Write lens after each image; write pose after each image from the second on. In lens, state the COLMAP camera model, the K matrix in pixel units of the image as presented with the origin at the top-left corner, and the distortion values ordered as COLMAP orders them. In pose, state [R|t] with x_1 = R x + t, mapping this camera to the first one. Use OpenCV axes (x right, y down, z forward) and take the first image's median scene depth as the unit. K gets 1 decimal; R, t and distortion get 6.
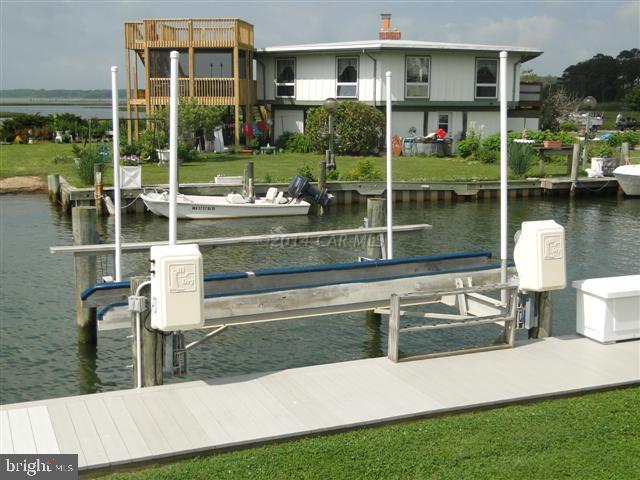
lens RADIAL K [[858.0, 0, 319.6], [0, 858.0, 235.7], [0, 0, 1]] dist [0.013369, 0.000000]
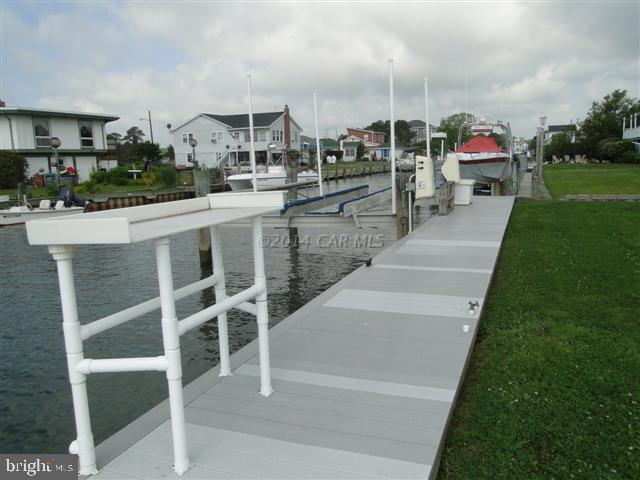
lens RADIAL K [[531.9, 0, 320.9], [0, 531.9, 241.4], [0, 0, 1]] dist [0.009228, -0.008047]
pose [[0.696350, -0.138958, 0.704122, -0.324391], [0.147263, 0.987867, 0.049318, 0.029820], [-0.702432, 0.069349, 0.708364, 0.079573]]
